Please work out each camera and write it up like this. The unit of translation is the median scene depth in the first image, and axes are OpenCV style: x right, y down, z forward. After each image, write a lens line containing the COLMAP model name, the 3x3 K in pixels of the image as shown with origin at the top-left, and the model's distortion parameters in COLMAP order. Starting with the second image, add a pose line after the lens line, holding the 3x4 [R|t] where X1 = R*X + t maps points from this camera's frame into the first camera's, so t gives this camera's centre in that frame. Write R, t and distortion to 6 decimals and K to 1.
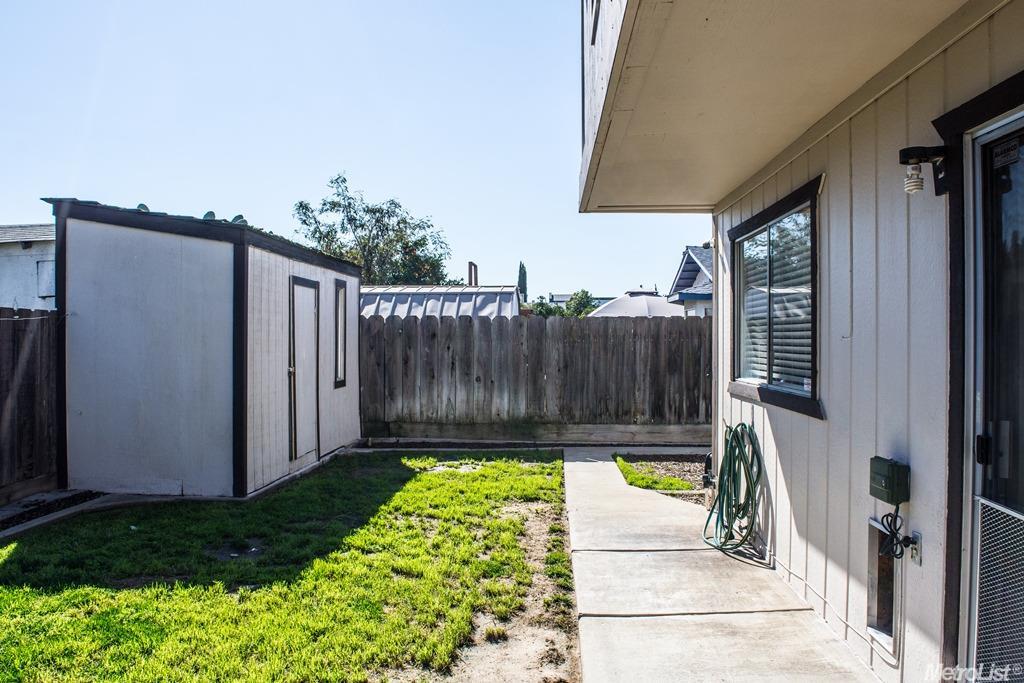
lens RADIAL K [[806.1, 0, 469.5], [0, 806.1, 337.5], [0, 0, 1]] dist [-0.093912, 0.017189]
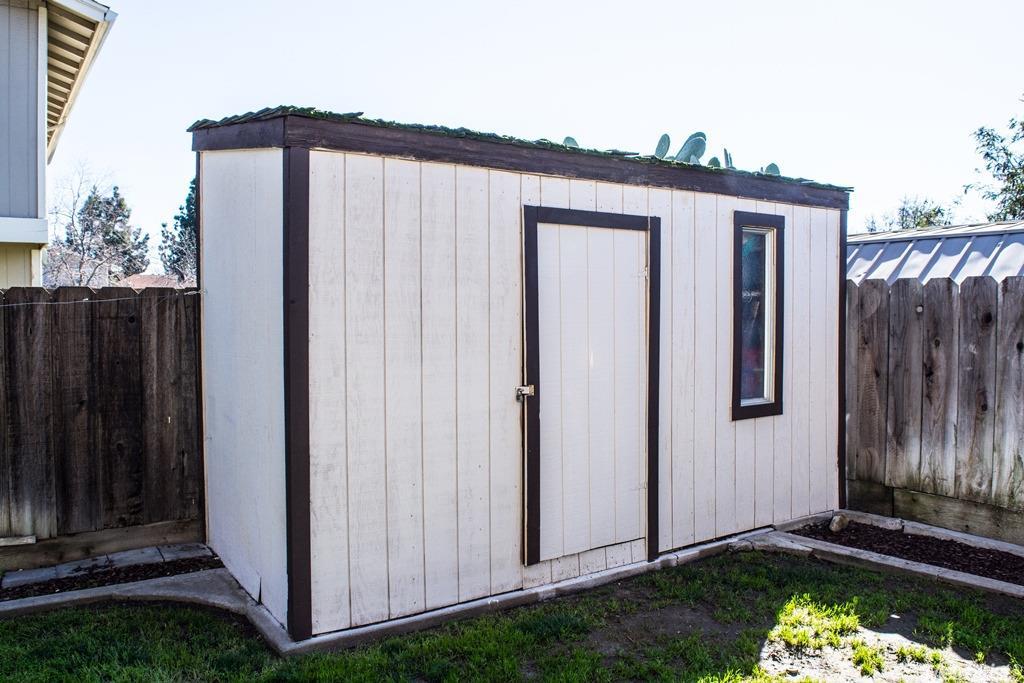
lens RADIAL K [[806.1, 0, 469.5], [0, 806.1, 337.5], [0, 0, 1]] dist [-0.093912, 0.017189]
pose [[0.635553, 0.022375, -0.771733, 0.129592], [0.004368, 0.999460, 0.032575, -0.008924], [0.772045, -0.024074, 0.635112, 0.556591]]
